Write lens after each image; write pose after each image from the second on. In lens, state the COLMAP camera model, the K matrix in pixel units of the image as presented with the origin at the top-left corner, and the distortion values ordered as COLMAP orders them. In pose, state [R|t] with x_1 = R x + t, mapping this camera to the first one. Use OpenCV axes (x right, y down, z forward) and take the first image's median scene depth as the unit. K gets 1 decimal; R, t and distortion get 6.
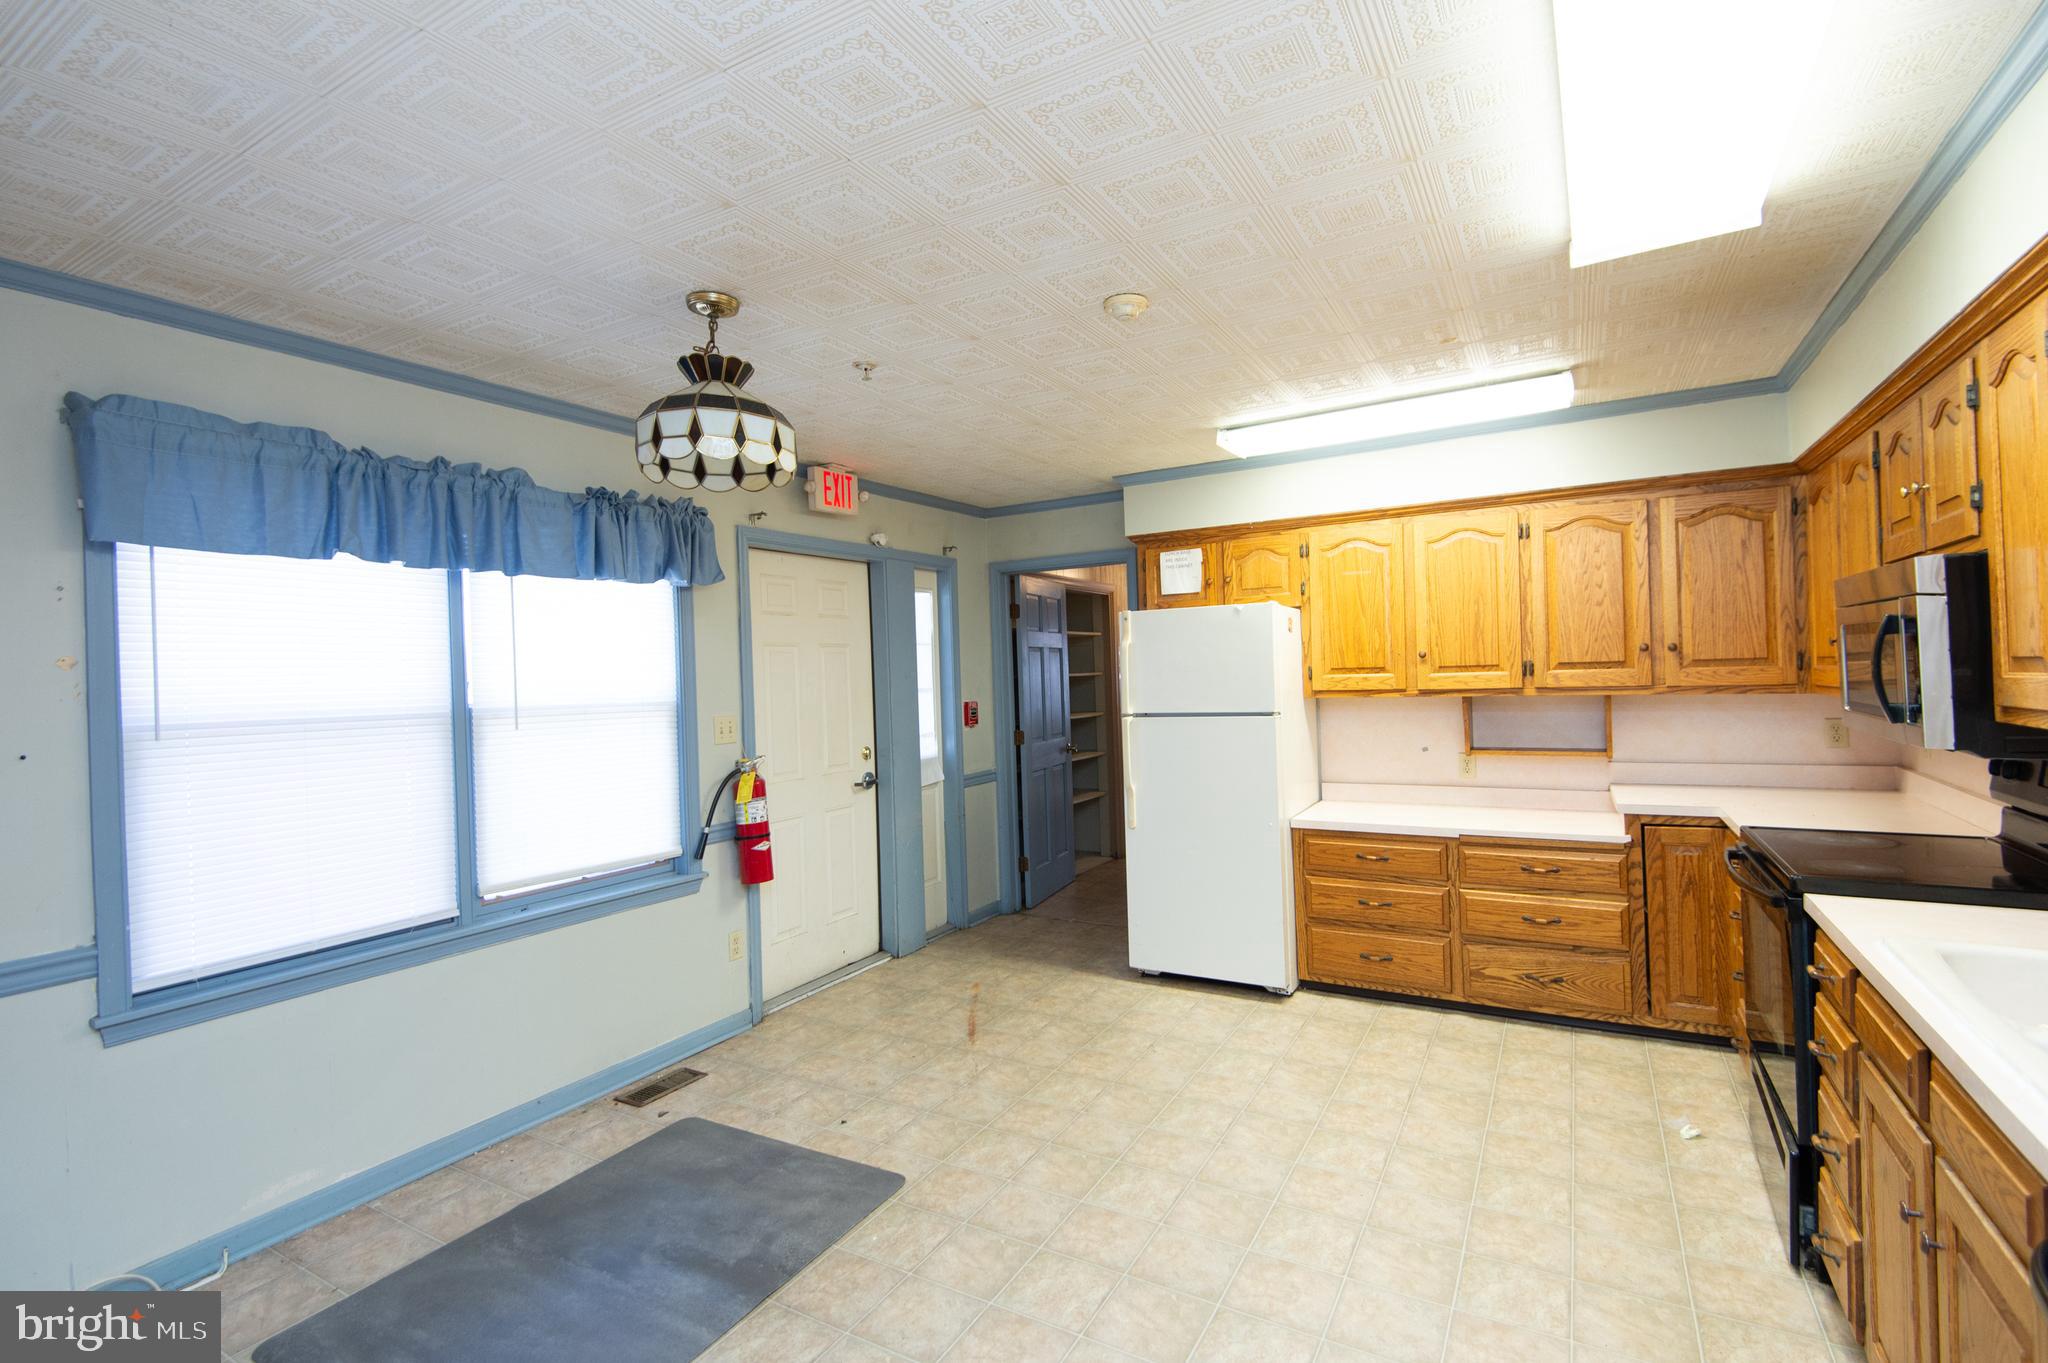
lens RADIAL K [[924.5, 0, 1029.9], [0, 924.5, 674.9], [0, 0, 1]] dist [0.018852, -0.011651]
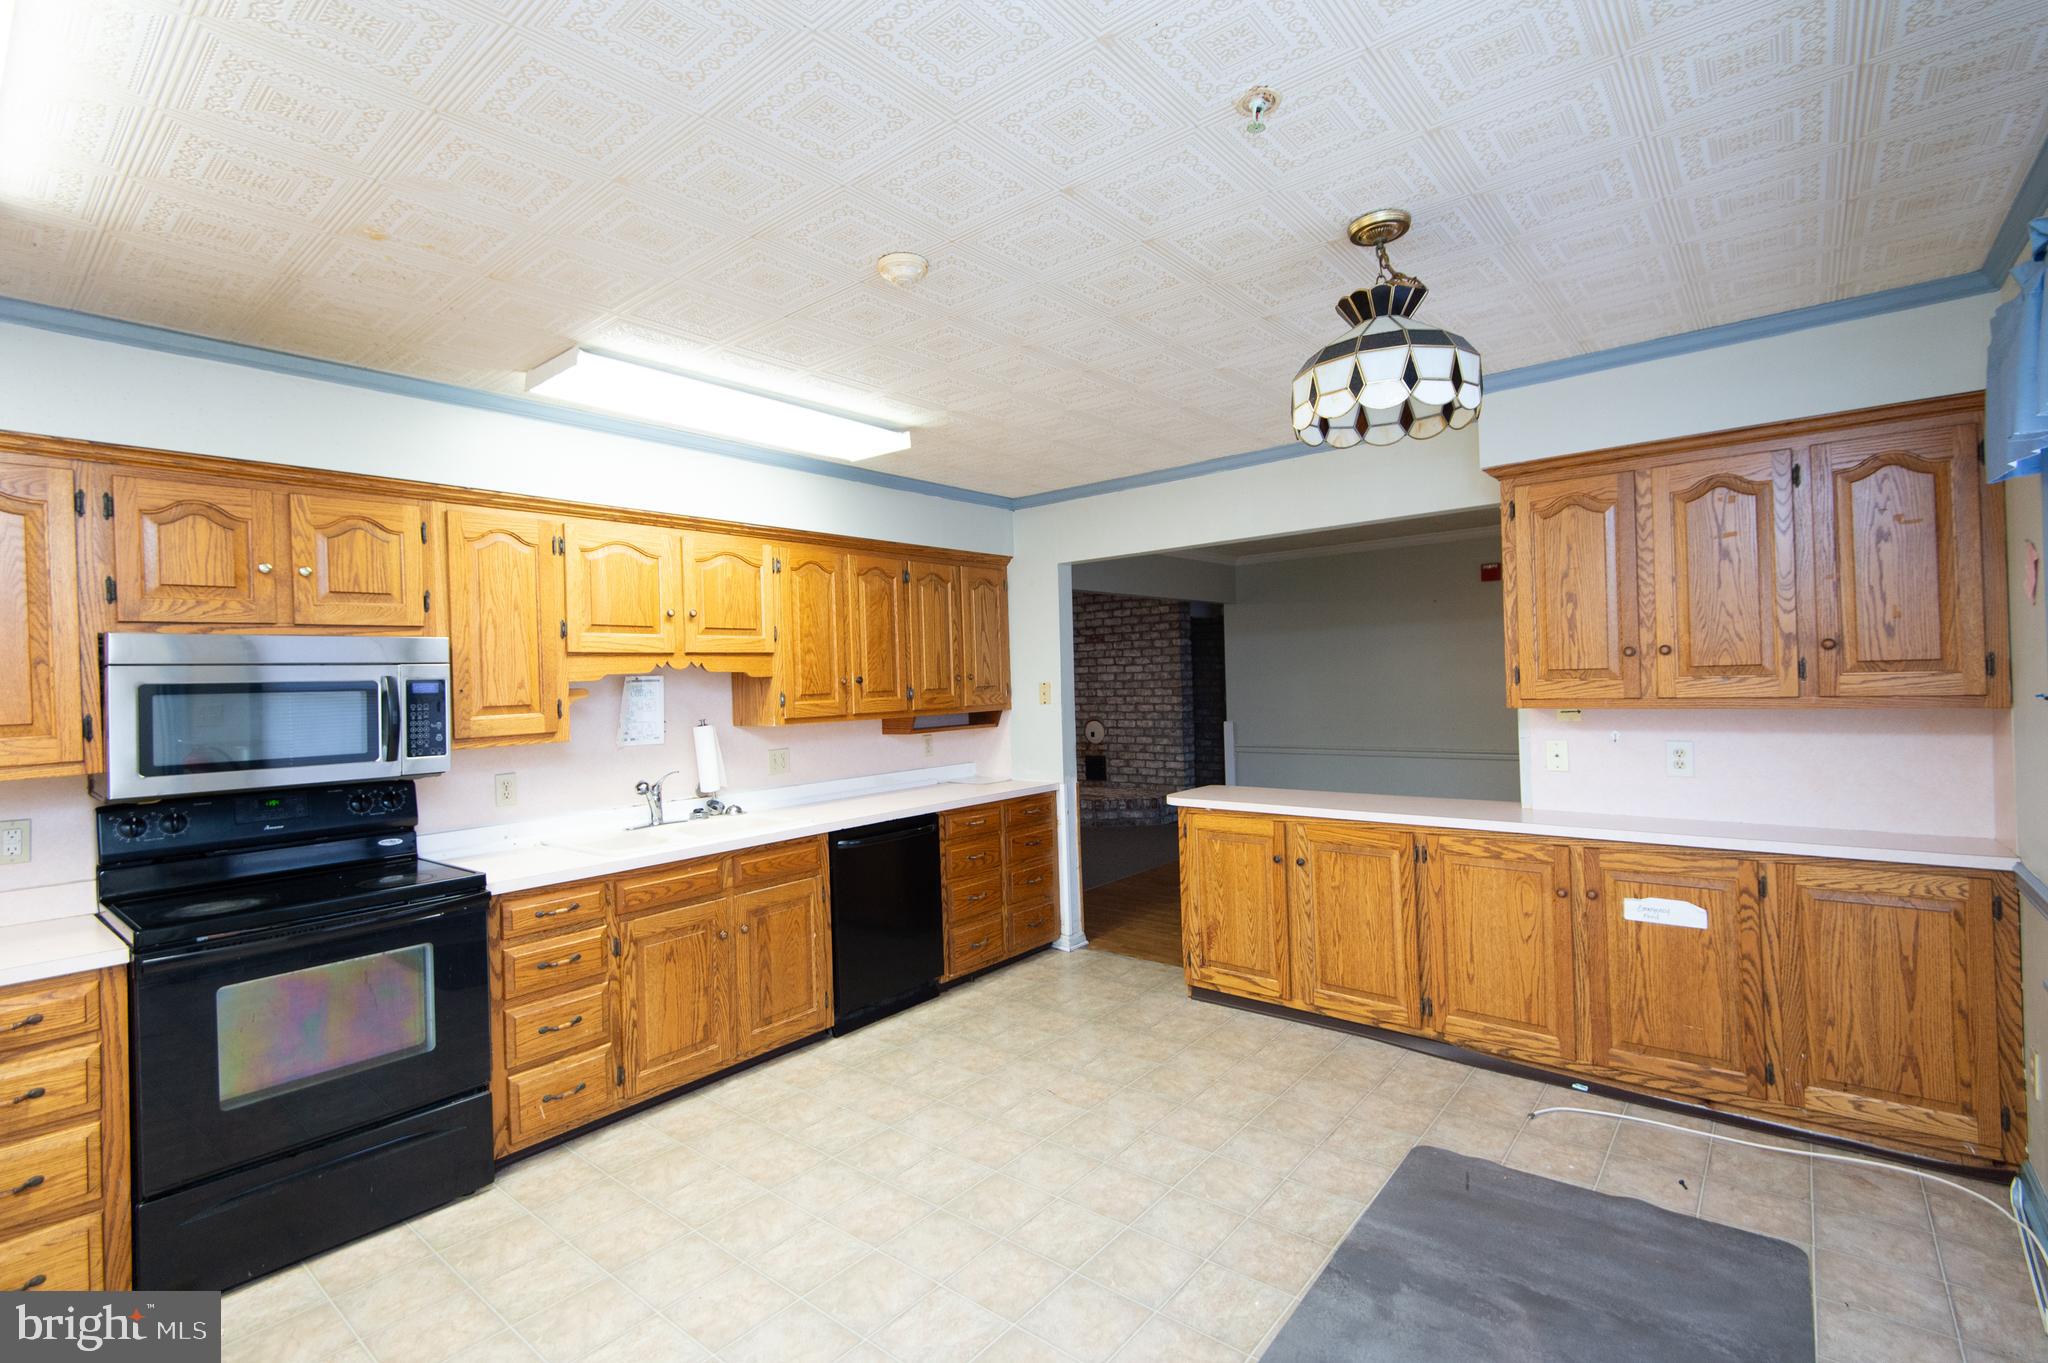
lens RADIAL K [[924.5, 0, 1026.5], [0, 924.5, 674.8], [0, 0, 1]] dist [0.018852, -0.011651]
pose [[-0.984186, 0.064559, 0.164955, -0.092328], [0.063996, 0.997912, -0.008730, -0.000008], [-0.165175, 0.001964, -0.986262, 1.293476]]
